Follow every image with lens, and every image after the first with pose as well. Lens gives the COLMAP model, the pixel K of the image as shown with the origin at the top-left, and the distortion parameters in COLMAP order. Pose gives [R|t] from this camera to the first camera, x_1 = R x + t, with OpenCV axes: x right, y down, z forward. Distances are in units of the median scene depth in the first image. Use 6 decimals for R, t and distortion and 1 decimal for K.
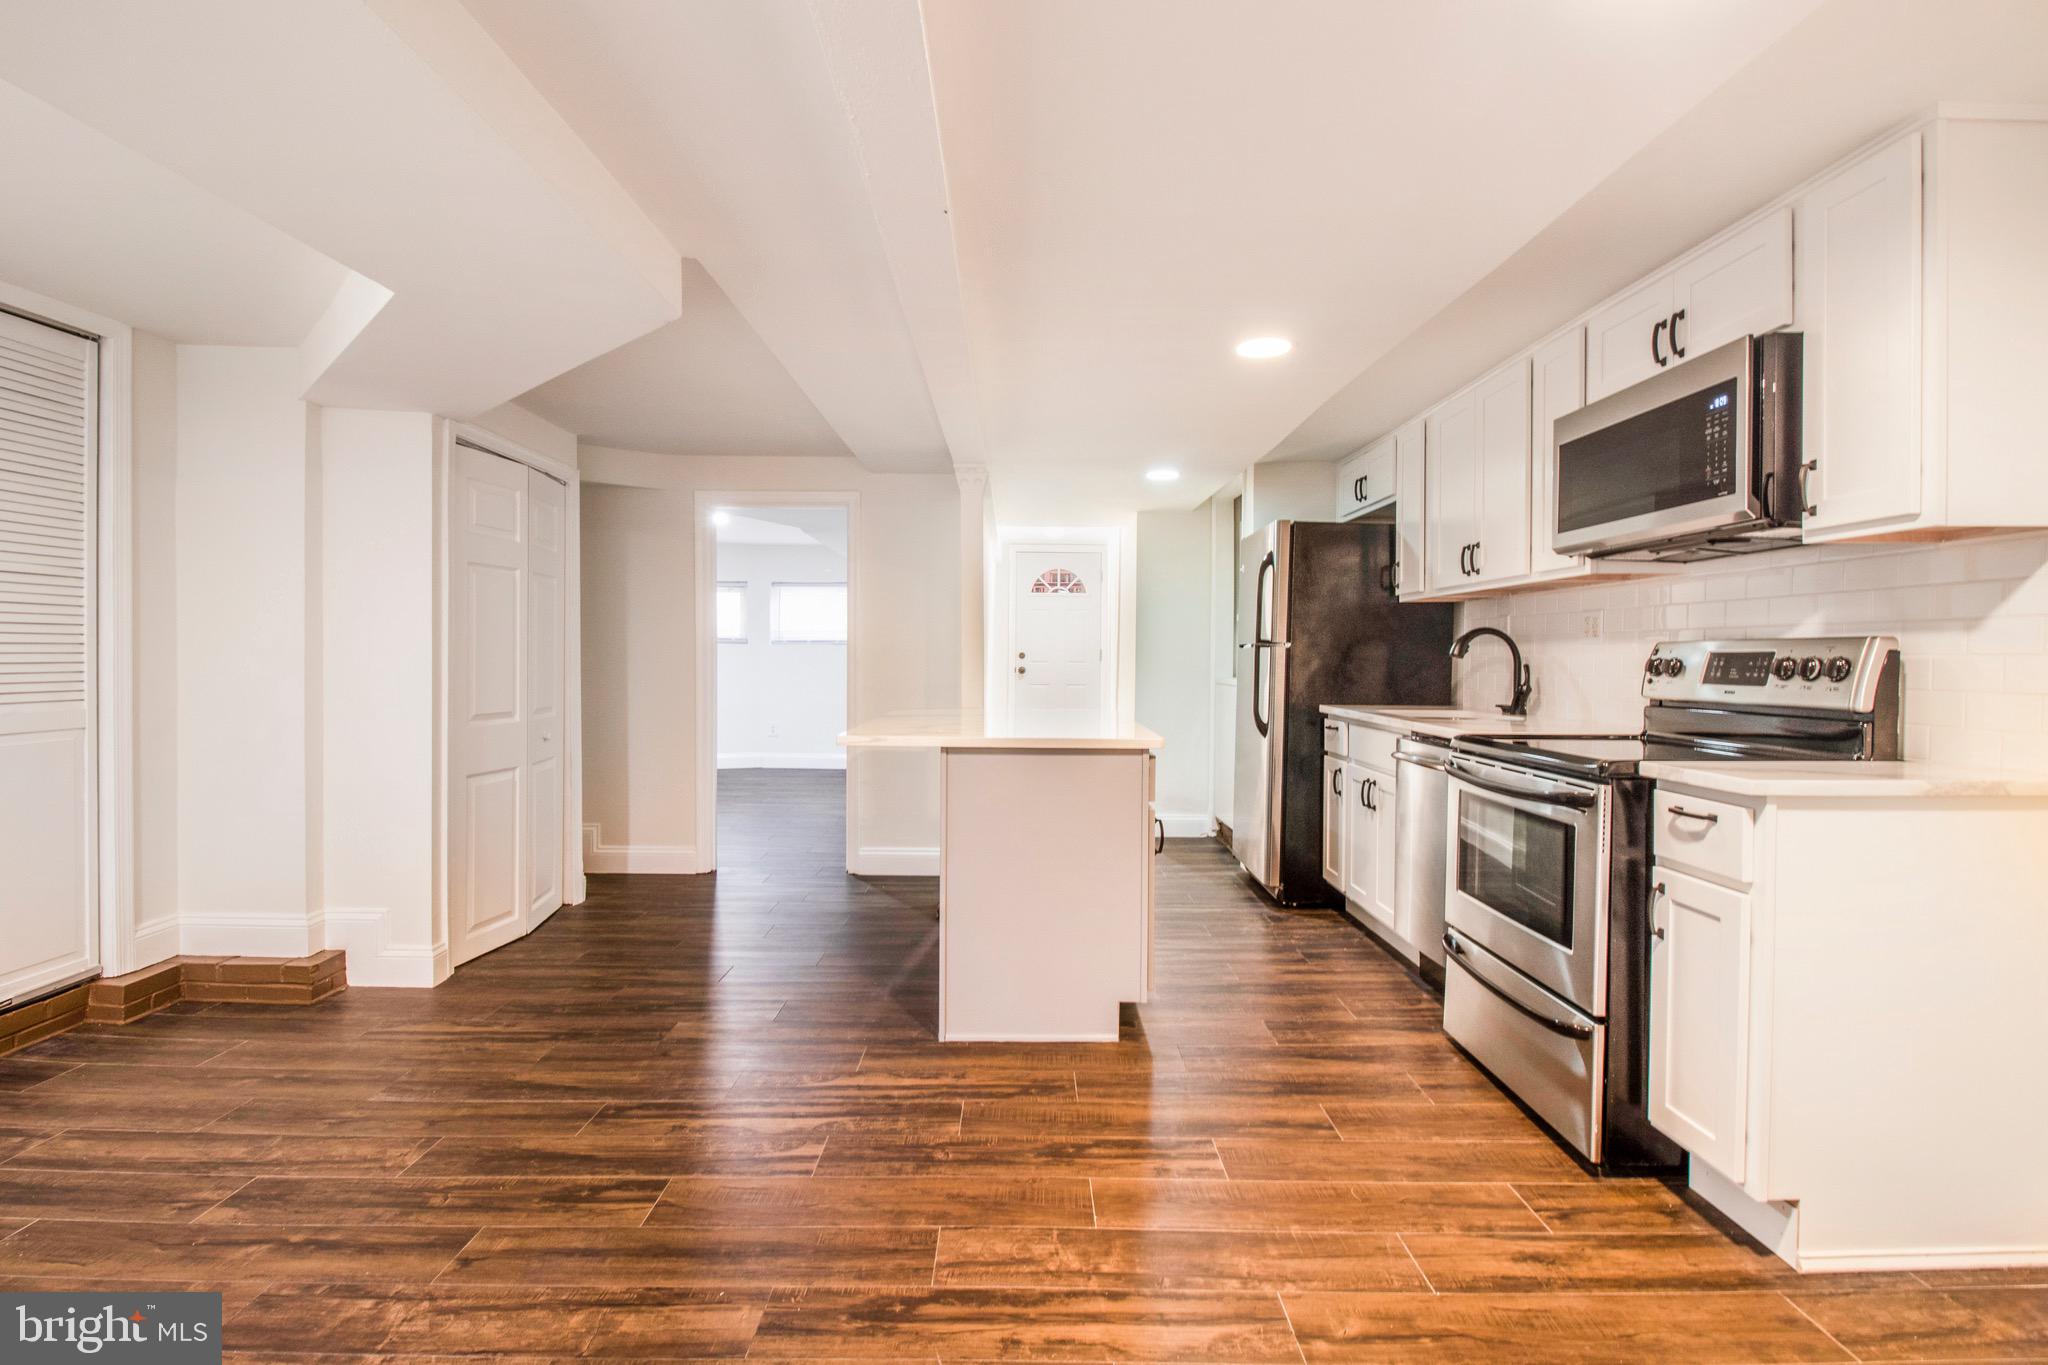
lens RADIAL K [[957.9, 0, 1024.8], [0, 957.9, 671.4], [0, 0, 1]] dist [0.008417, -0.008035]
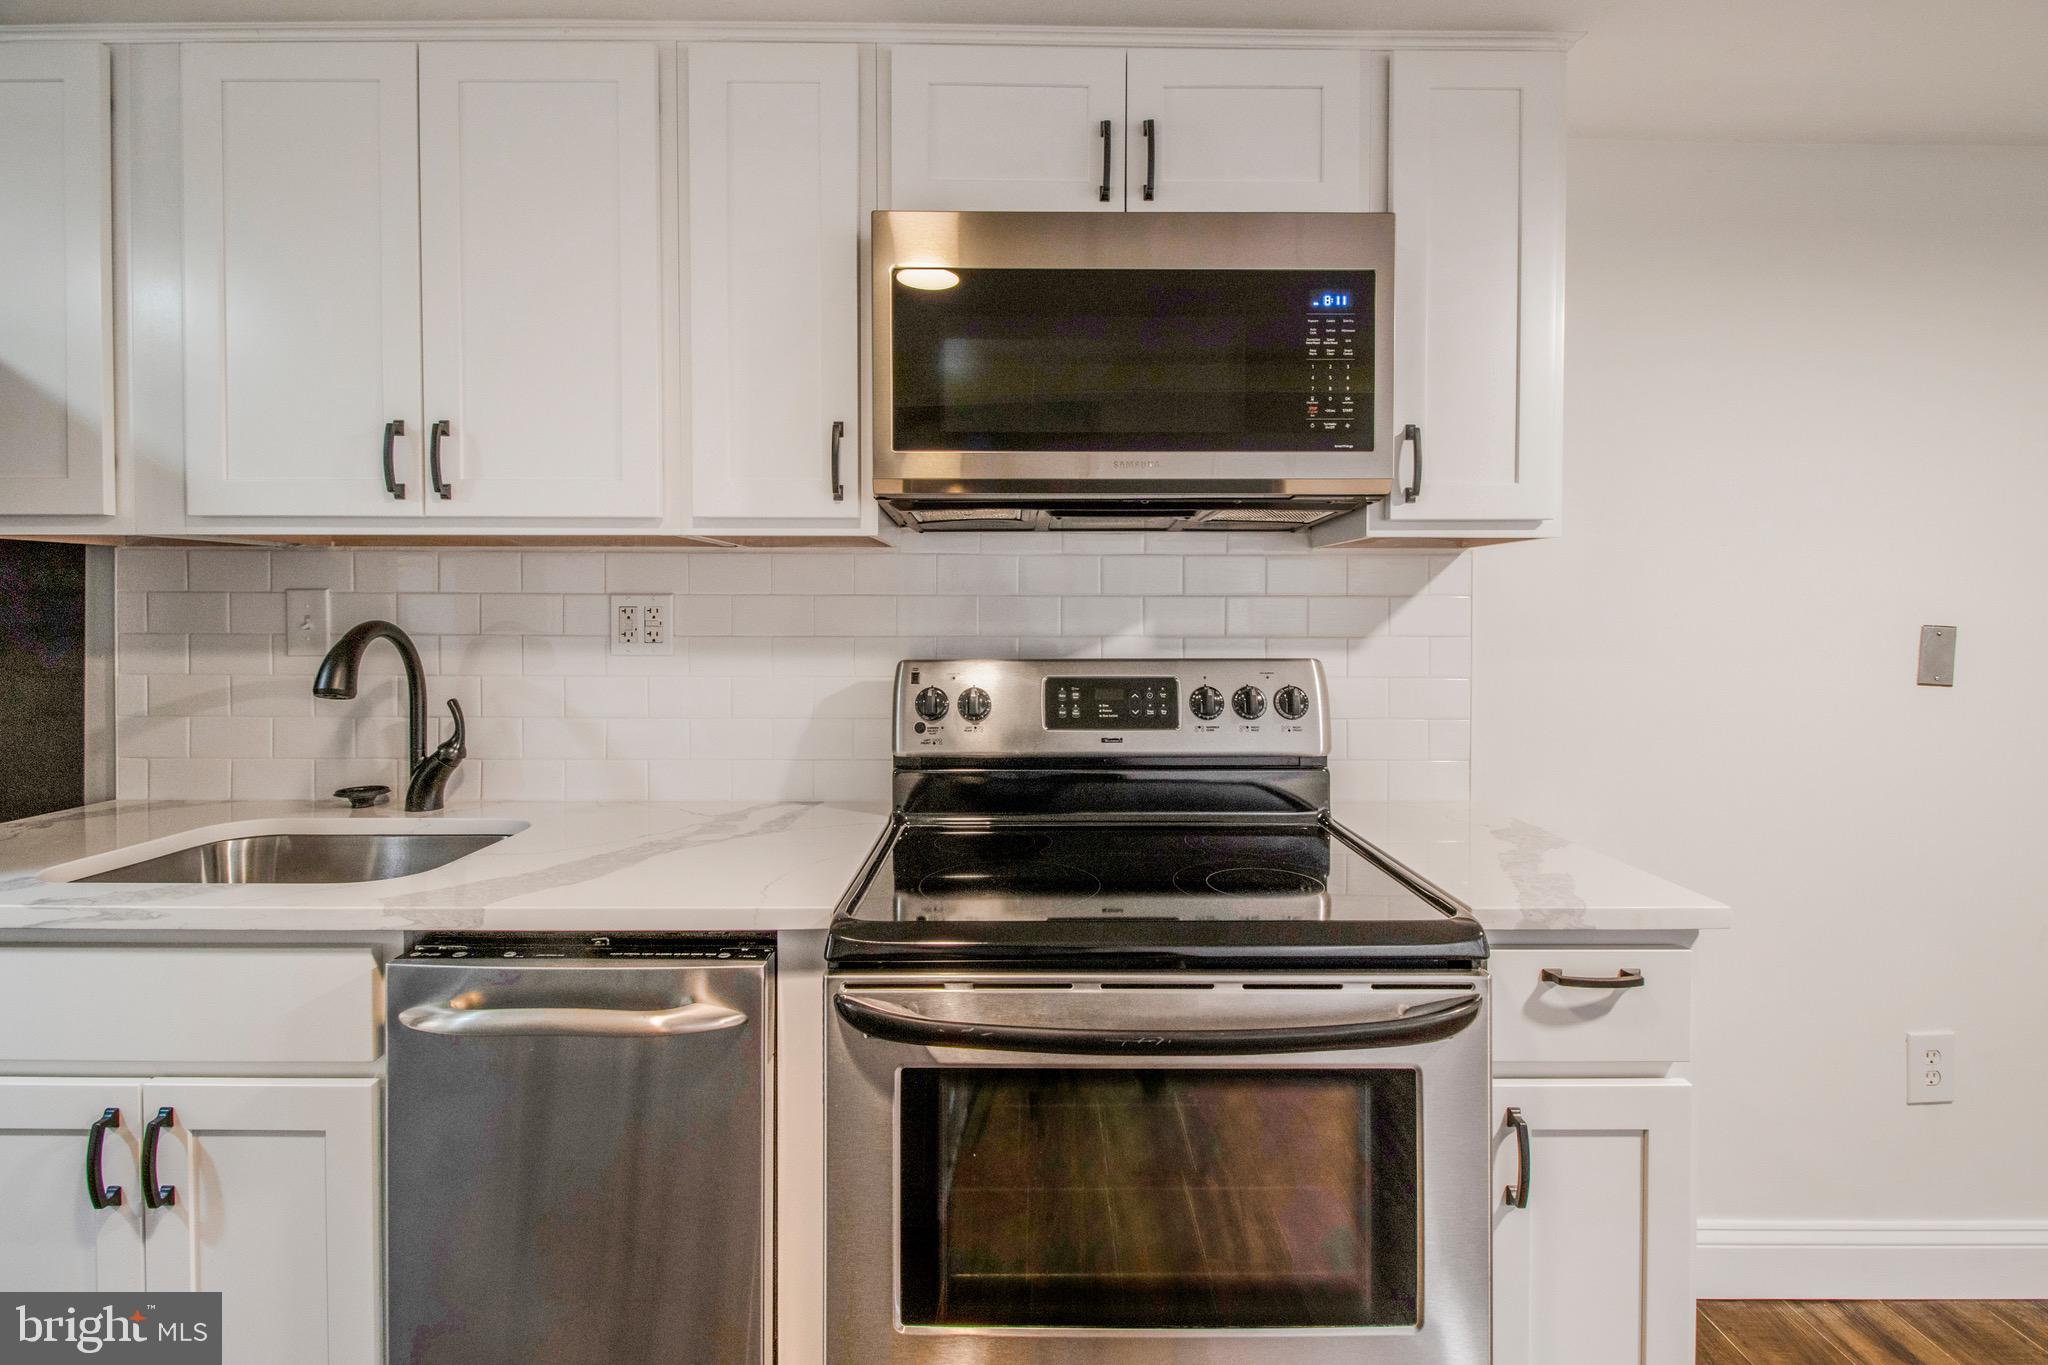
lens RADIAL K [[957.9, 0, 1022.7], [0, 957.9, 621.9], [0, 0, 1]] dist [0.008417, -0.008035]
pose [[-0.003227, -0.014138, 0.999895, 0.070862], [0.014239, 0.999798, 0.014183, -0.066075], [-0.999893, 0.014284, -0.003025, 1.002752]]
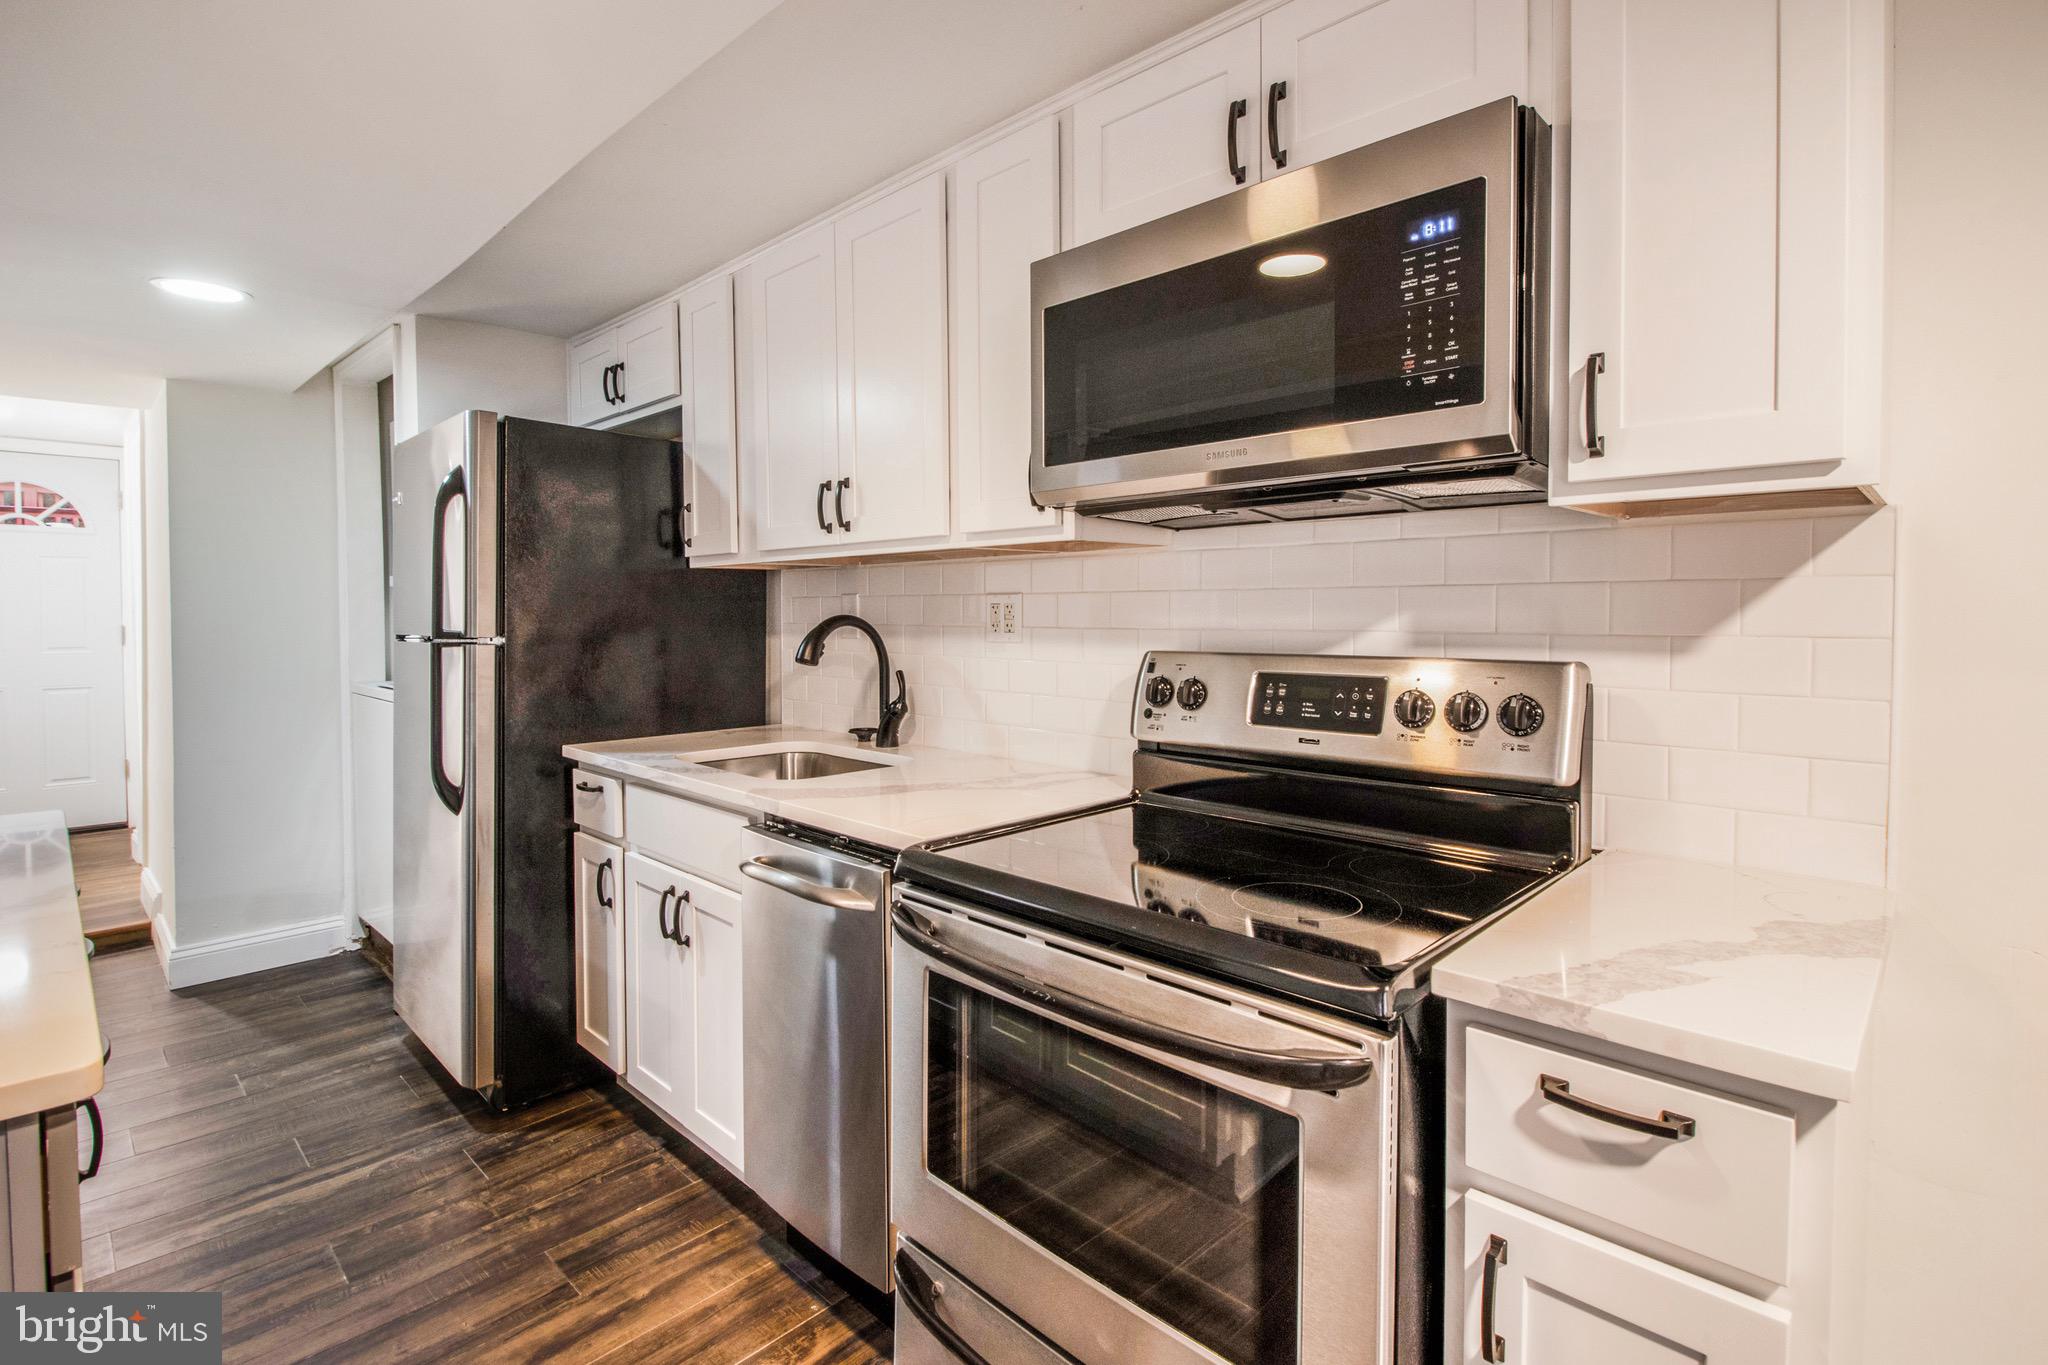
lens RADIAL K [[957.9, 0, 1032.8], [0, 957.9, 638.3], [0, 0, 1]] dist [0.008417, -0.008035]
pose [[0.694997, -0.027954, 0.718469, 0.152269], [0.018201, 0.999608, 0.021286, -0.058162], [-0.718782, -0.001717, 0.695233, 0.655467]]
